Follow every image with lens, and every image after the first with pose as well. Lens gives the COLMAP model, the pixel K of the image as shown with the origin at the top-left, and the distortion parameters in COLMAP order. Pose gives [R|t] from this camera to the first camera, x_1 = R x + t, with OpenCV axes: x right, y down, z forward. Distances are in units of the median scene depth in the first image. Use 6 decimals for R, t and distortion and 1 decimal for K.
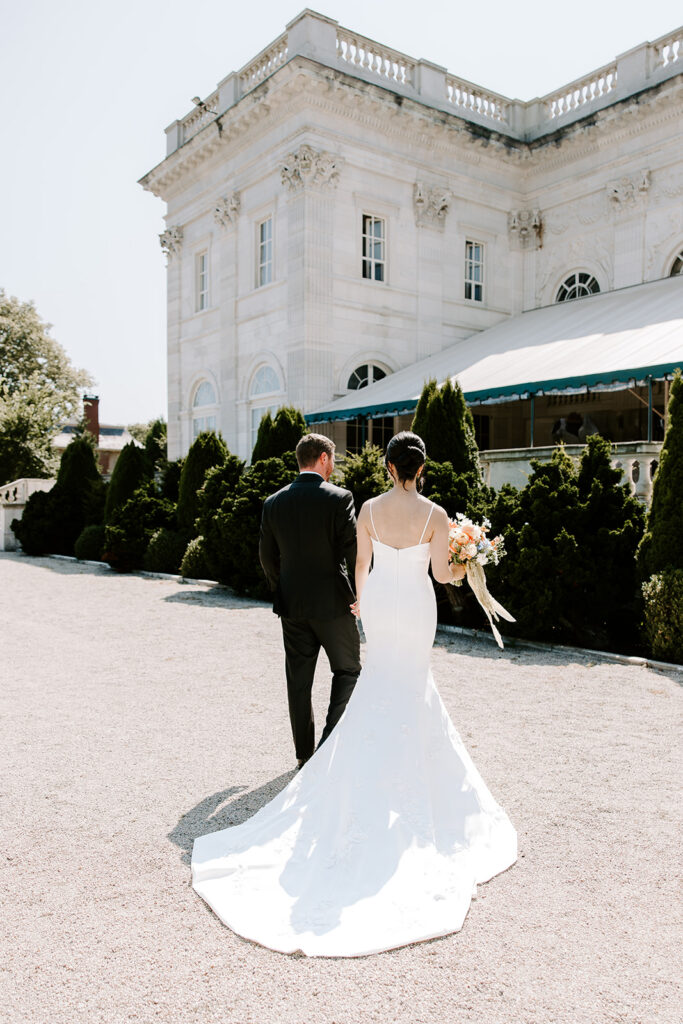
lens RADIAL K [[846.4, 0, 341.7], [0, 846.4, 559.5], [0, 0, 1]] dist [0.004590, -0.001498]
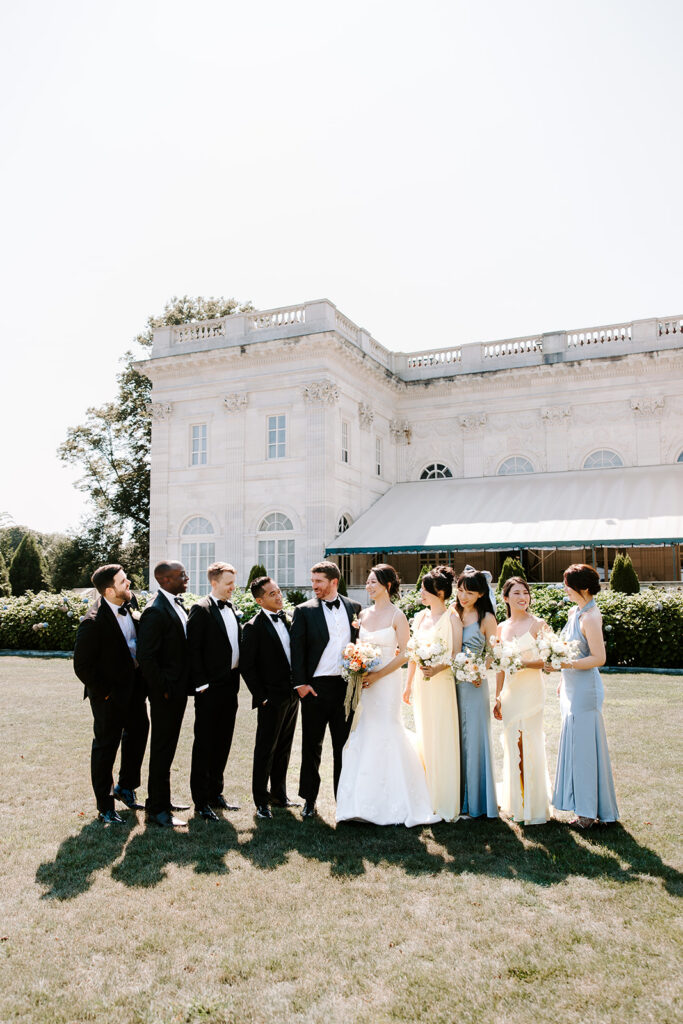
lens RADIAL K [[846.4, 0, 341.7], [0, 846.4, 559.5], [0, 0, 1]] dist [0.004590, -0.001498]
pose [[0.879301, 0.025065, 0.475606, -0.667556], [0.036123, 0.992228, -0.119076, 0.028739], [-0.474894, 0.121884, 0.871562, -0.307407]]
